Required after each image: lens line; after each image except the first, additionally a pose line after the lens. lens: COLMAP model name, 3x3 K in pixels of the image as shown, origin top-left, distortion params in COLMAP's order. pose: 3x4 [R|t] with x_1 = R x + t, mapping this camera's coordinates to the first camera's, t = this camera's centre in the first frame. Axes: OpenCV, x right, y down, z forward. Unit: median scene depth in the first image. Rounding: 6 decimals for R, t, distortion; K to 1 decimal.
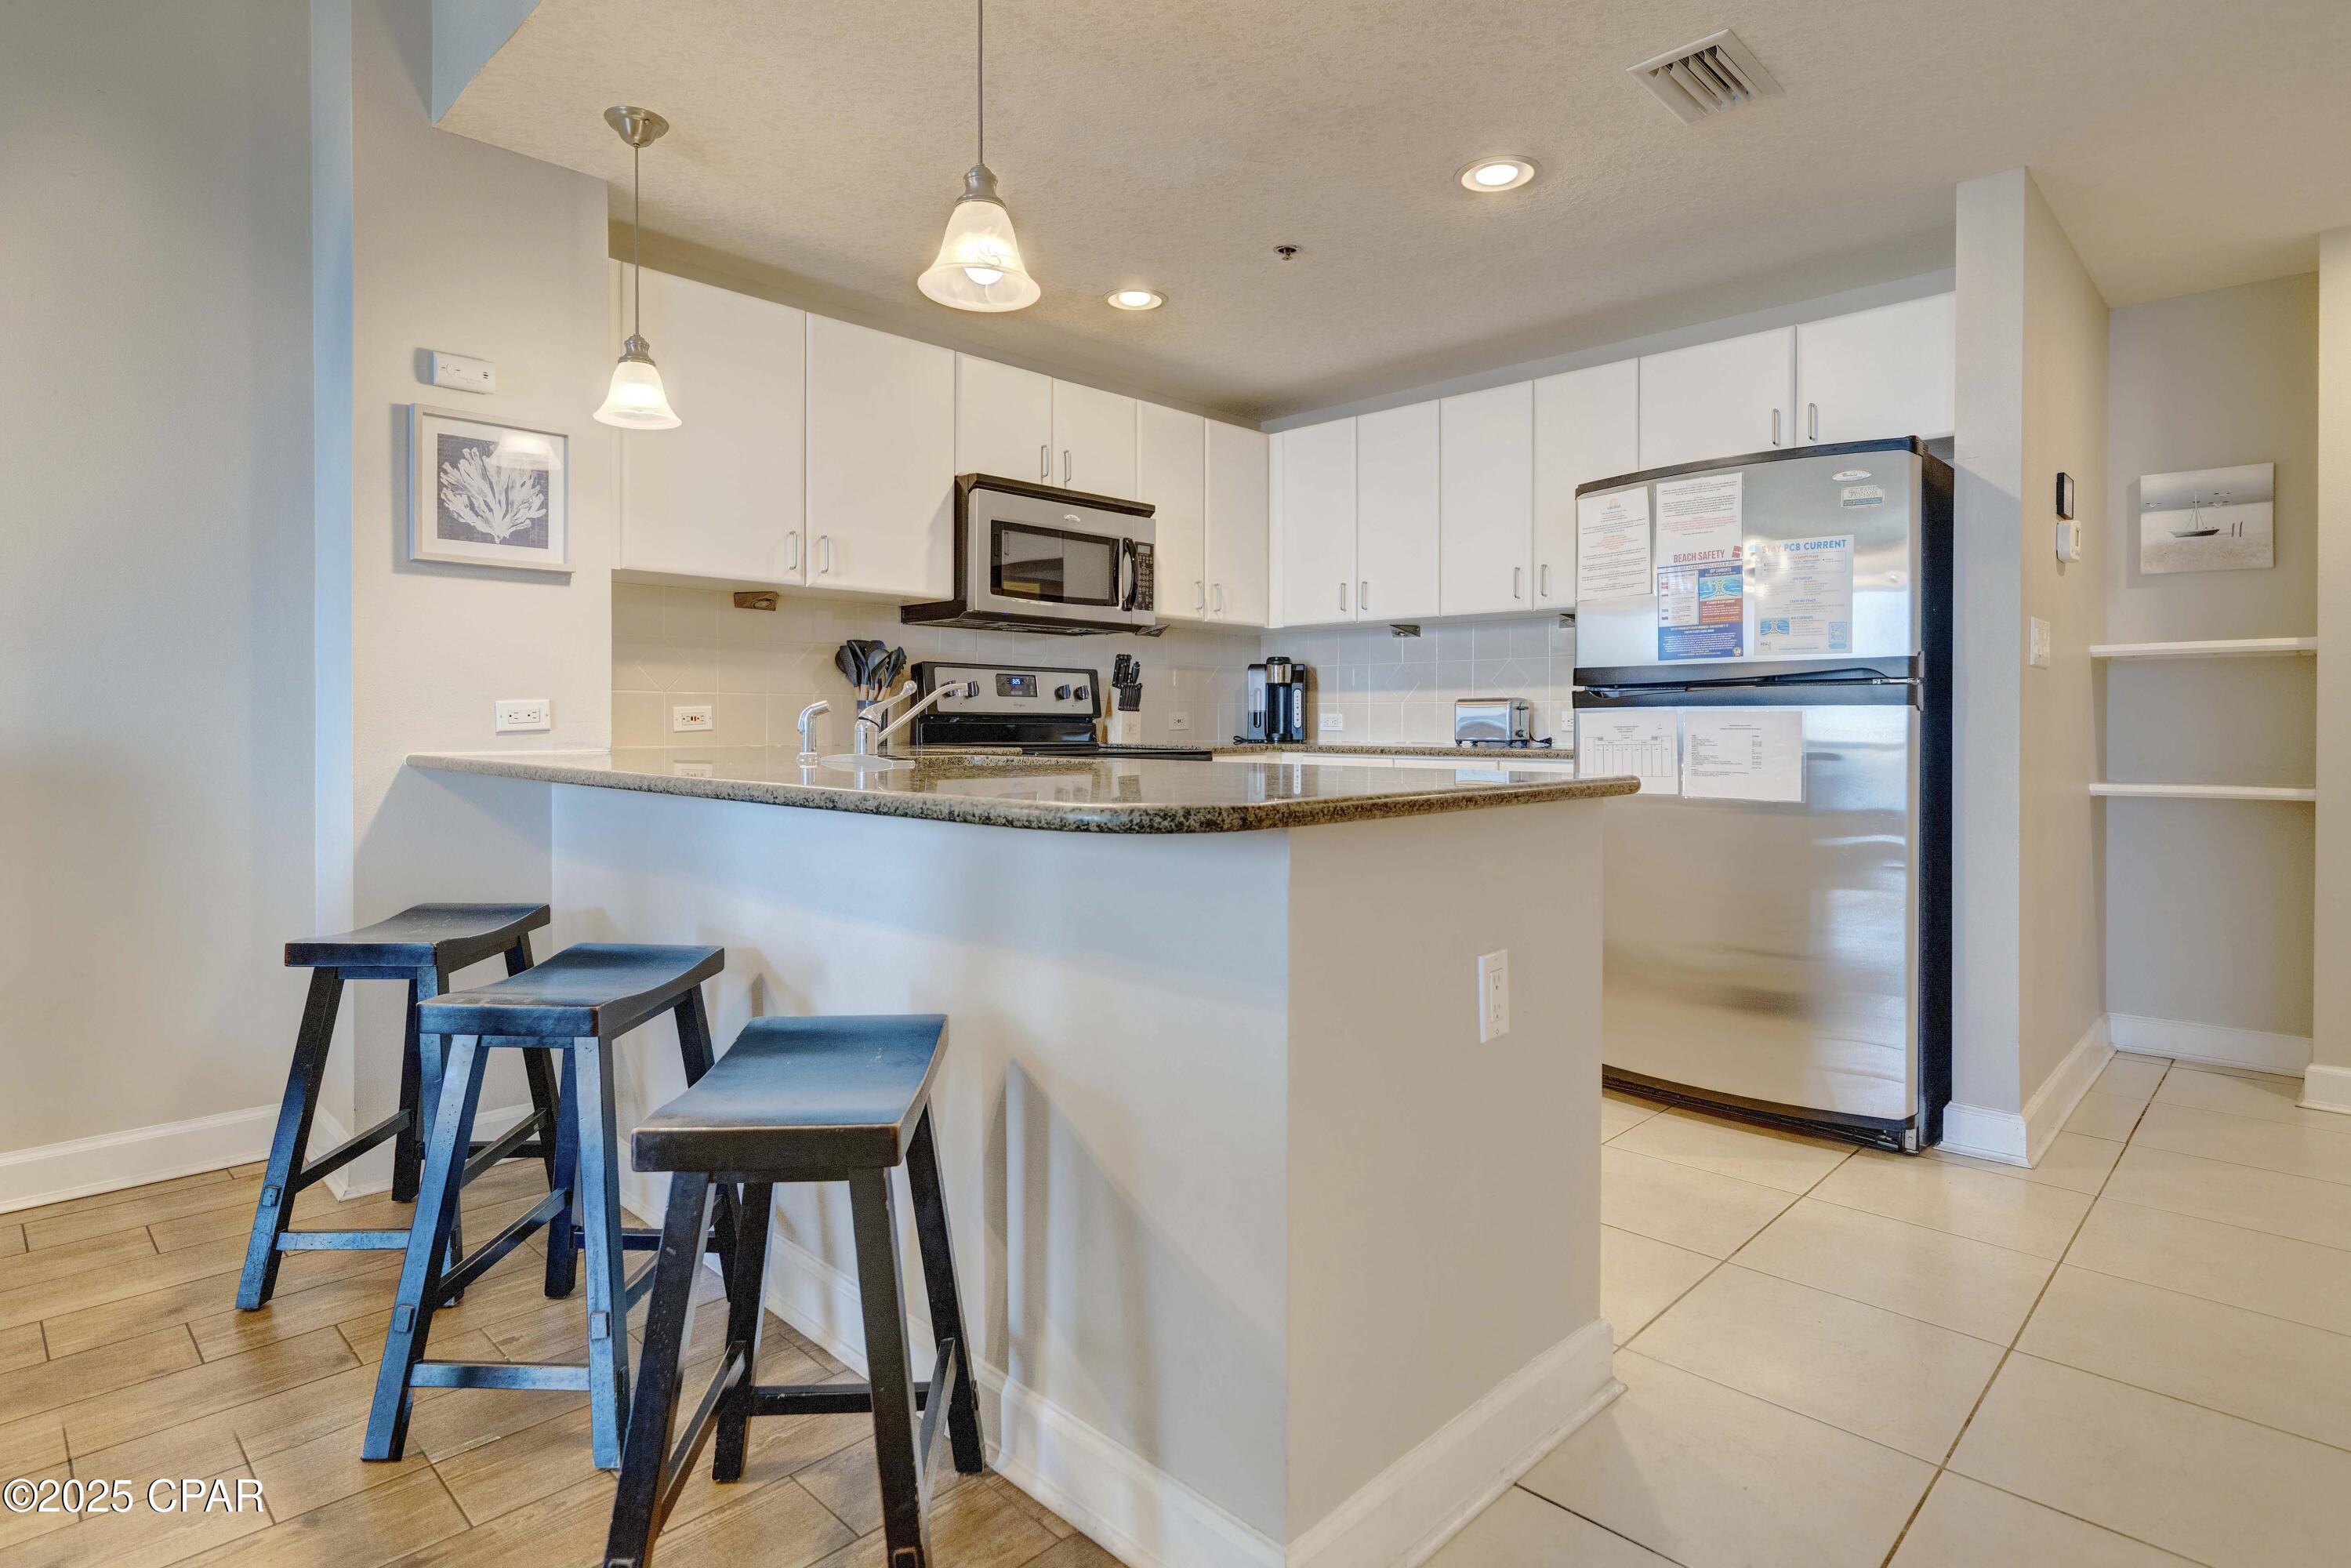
lens RADIAL K [[1202.4, 0, 1239.2], [0, 1202.4, 725.4], [0, 0, 1]] dist [-0.002852, 0.000068]
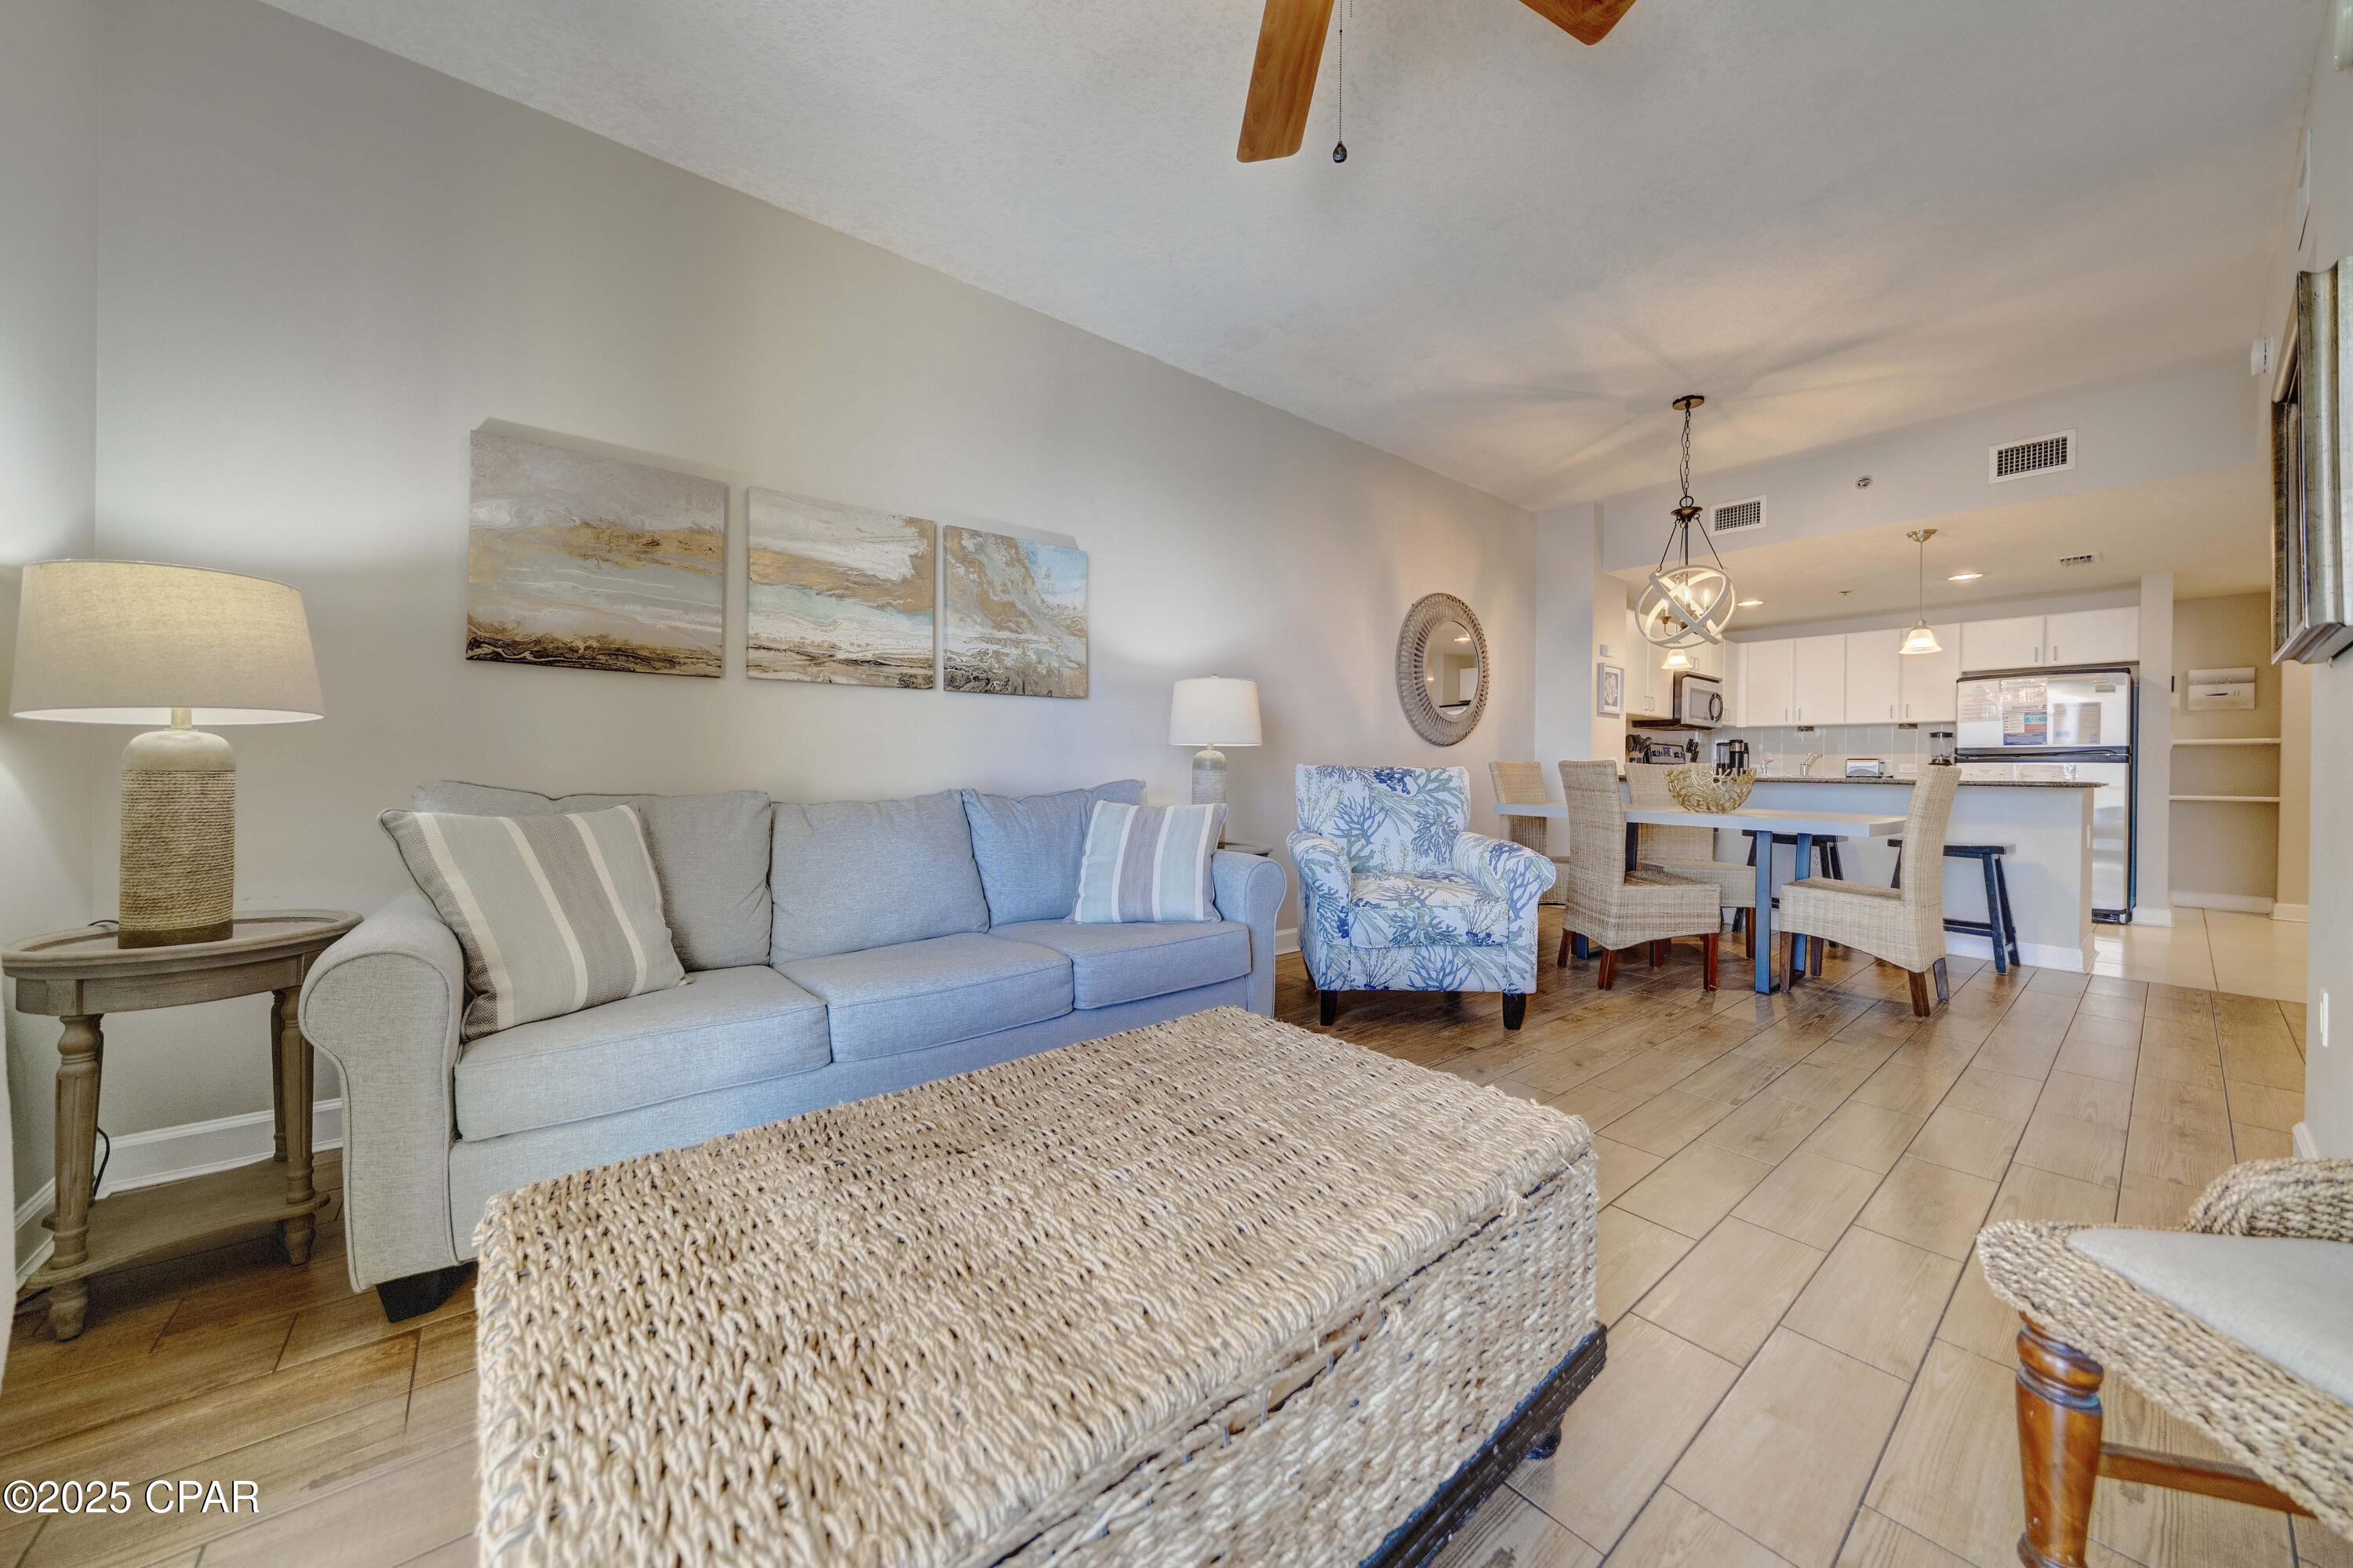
lens RADIAL K [[811.4, 0, 1198.6], [0, 811.4, 774.2], [0, 0, 1]] dist [-0.004889, -0.000664]
pose [[0.989430, 0.011791, -0.144534, -1.088324], [-0.011461, 0.999929, 0.003112, 0.022784], [0.144561, -0.001422, 0.989495, -0.957602]]
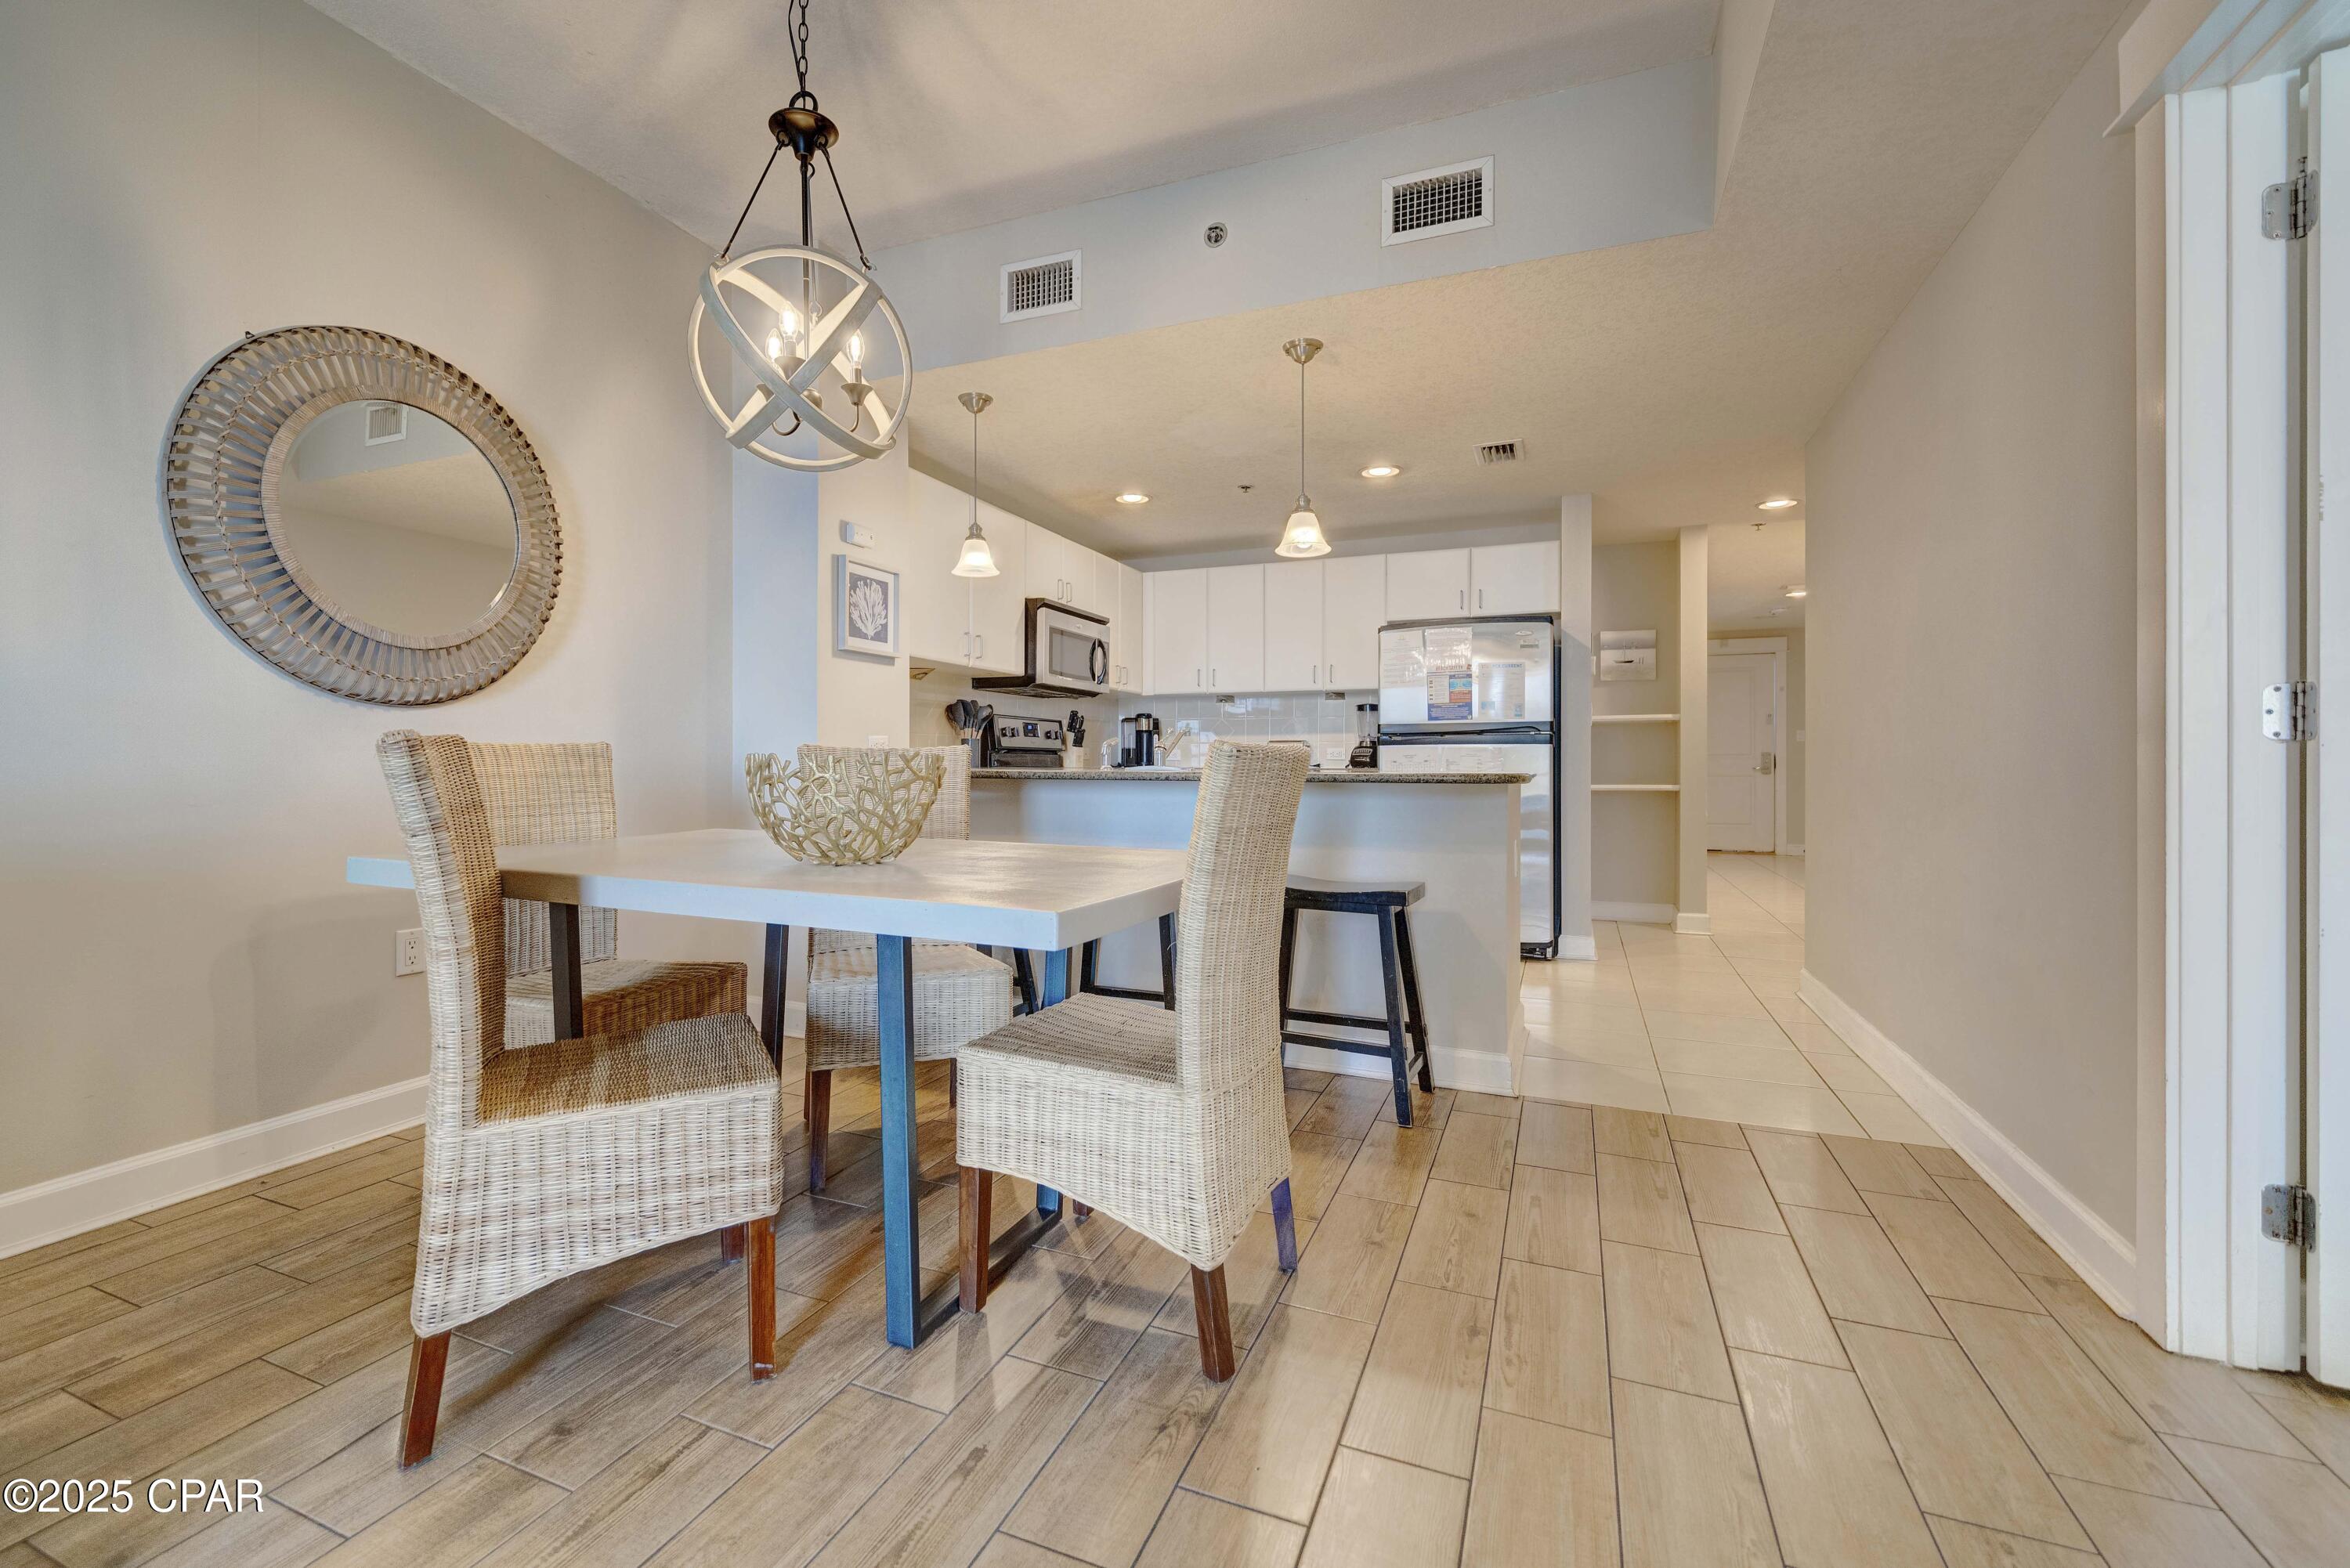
lens RADIAL K [[968.1, 0, 1182.8], [0, 968.1, 765.6], [0, 0, 1]] dist [-0.002857, -0.000114]
pose [[0.935643, -0.001629, 0.352944, -0.549501], [0.001598, 0.999999, 0.000380, 0.015731], [-0.352944, 0.000209, 0.935644, -0.303877]]
